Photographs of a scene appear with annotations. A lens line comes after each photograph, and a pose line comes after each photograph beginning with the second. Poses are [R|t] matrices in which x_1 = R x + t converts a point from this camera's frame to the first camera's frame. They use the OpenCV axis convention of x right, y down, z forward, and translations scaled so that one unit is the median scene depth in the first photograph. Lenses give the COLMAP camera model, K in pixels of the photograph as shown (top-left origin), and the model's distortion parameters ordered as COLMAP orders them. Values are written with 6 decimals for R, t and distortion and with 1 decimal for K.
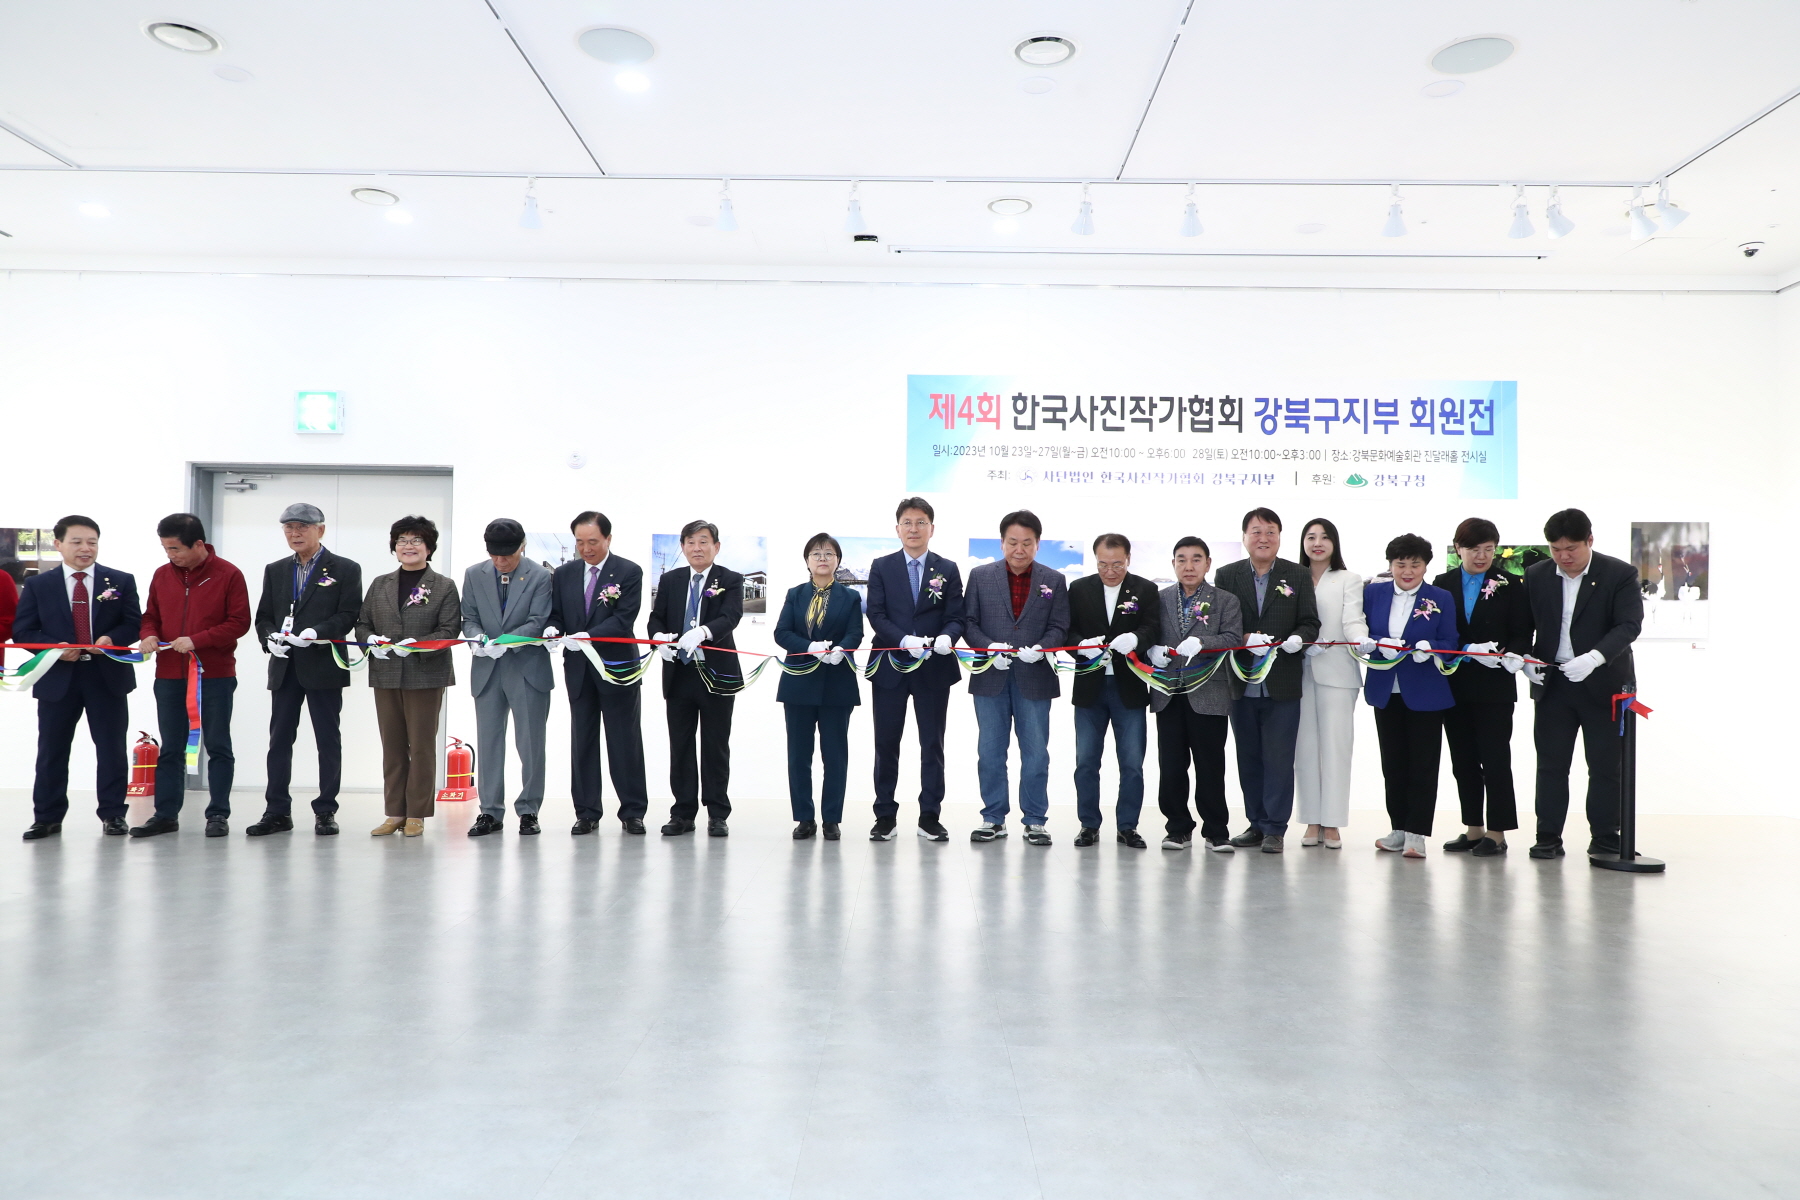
lens RADIAL K [[1224.4, 0, 882.3], [0, 1224.4, 617.3], [0, 0, 1]] dist [0.013434, -0.003071]
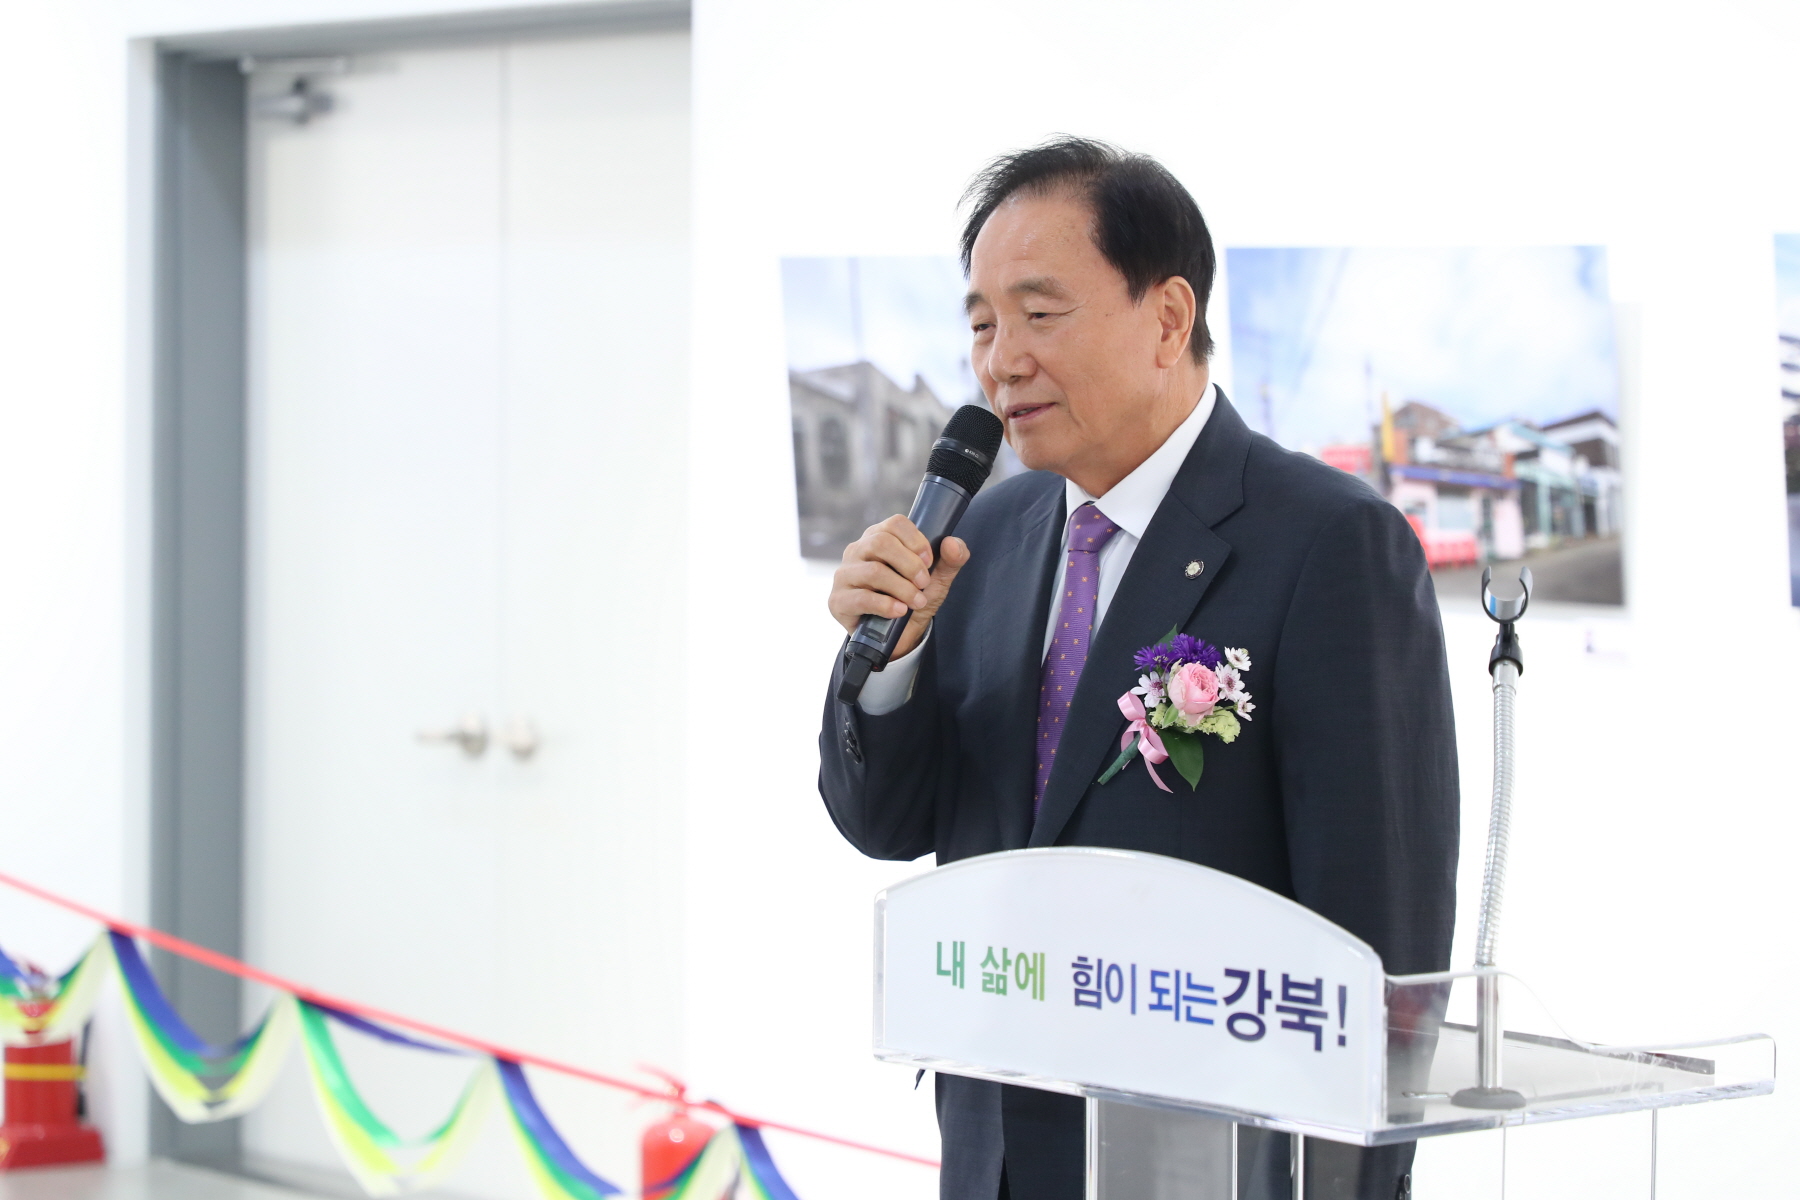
lens RADIAL K [[5193.9, 0, 904.8], [0, 5193.9, 595.5], [0, 0, 1]] dist [0.028998, 0.000000]
pose [[0.658769, 0.023040, -0.751992, 0.484582], [0.025069, 0.998304, 0.052548, -0.054944], [0.751927, -0.053469, 0.657074, 0.324311]]
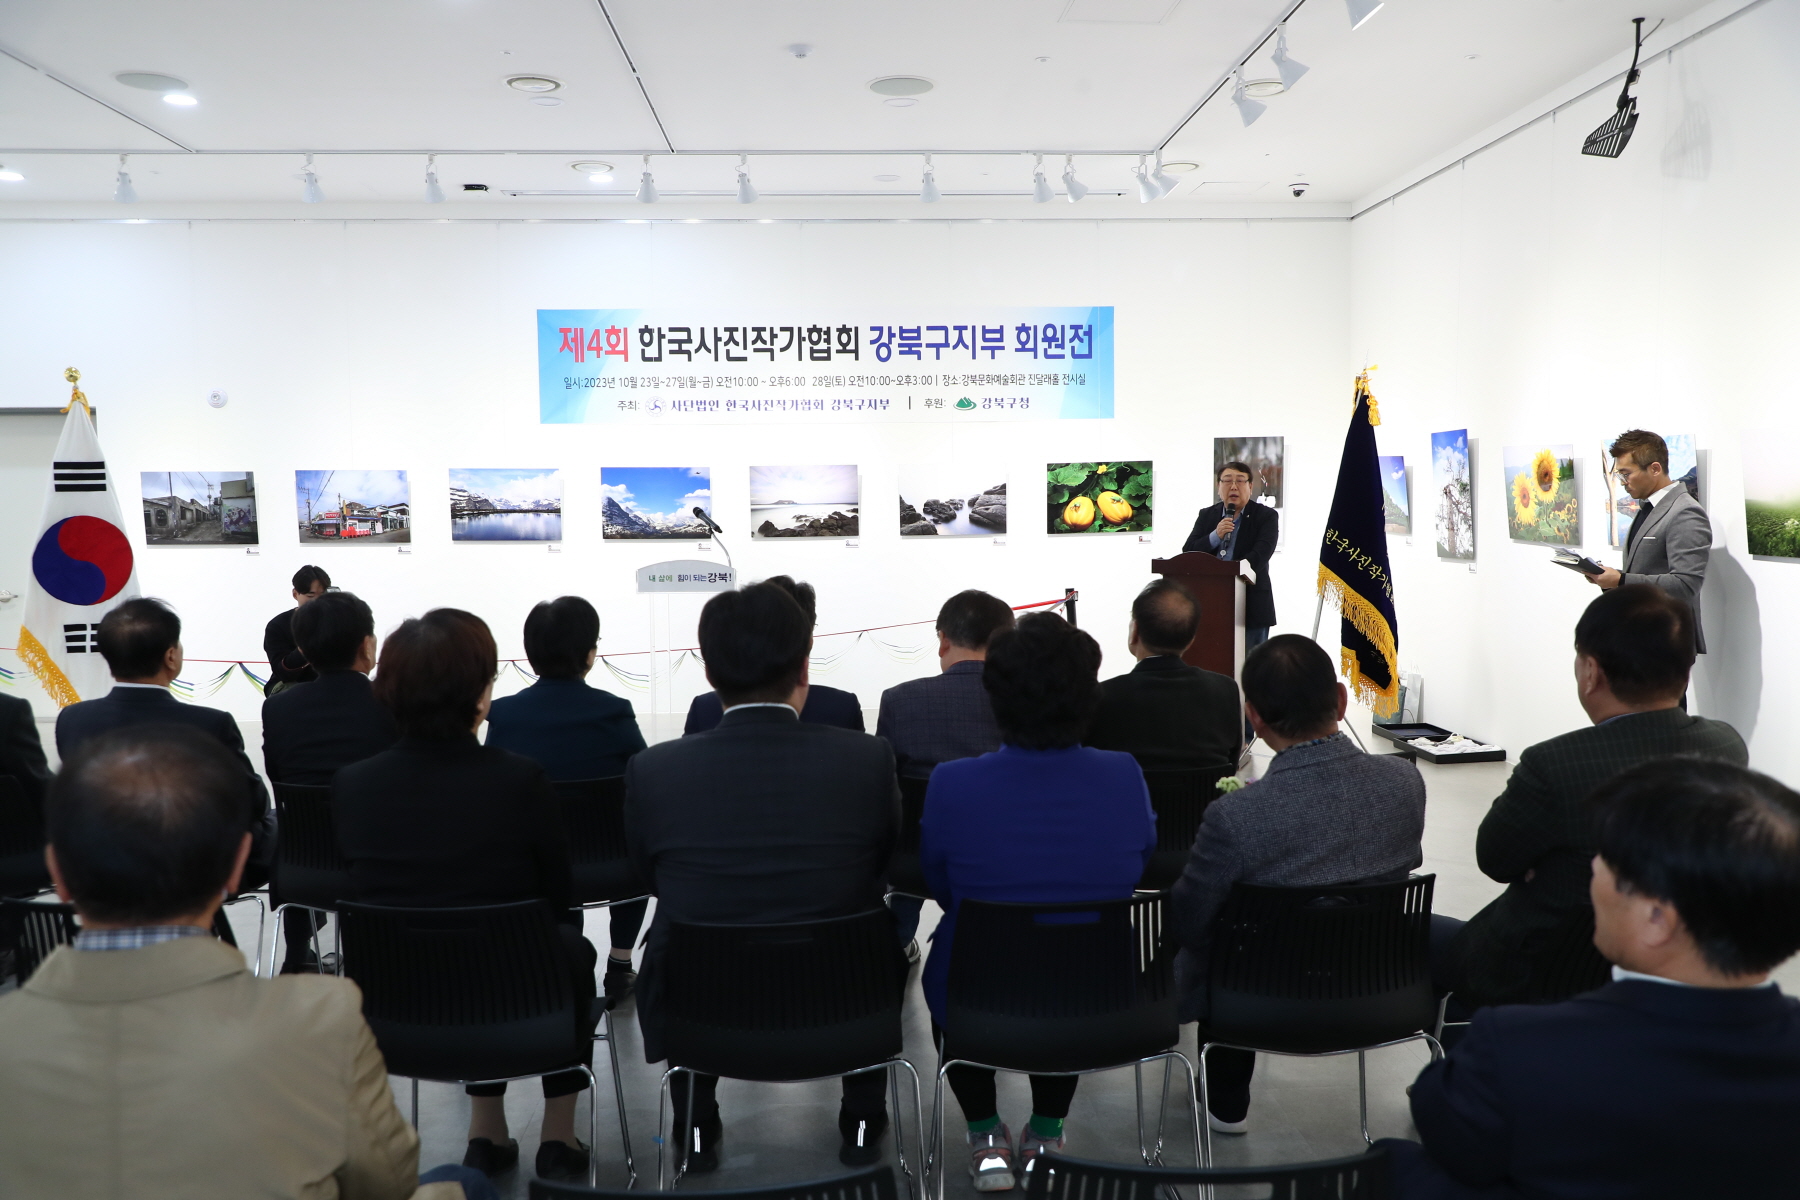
lens RADIAL K [[1458.0, 0, 893.9], [0, 1458.0, 609.6], [0, 0, 1]] dist [0.004999, 0.007984]
pose [[0.998287, -0.028755, 0.050947, 0.253724], [0.022800, 0.993239, 0.113825, -0.079227], [-0.053875, -0.112469, 0.992194, -0.278197]]
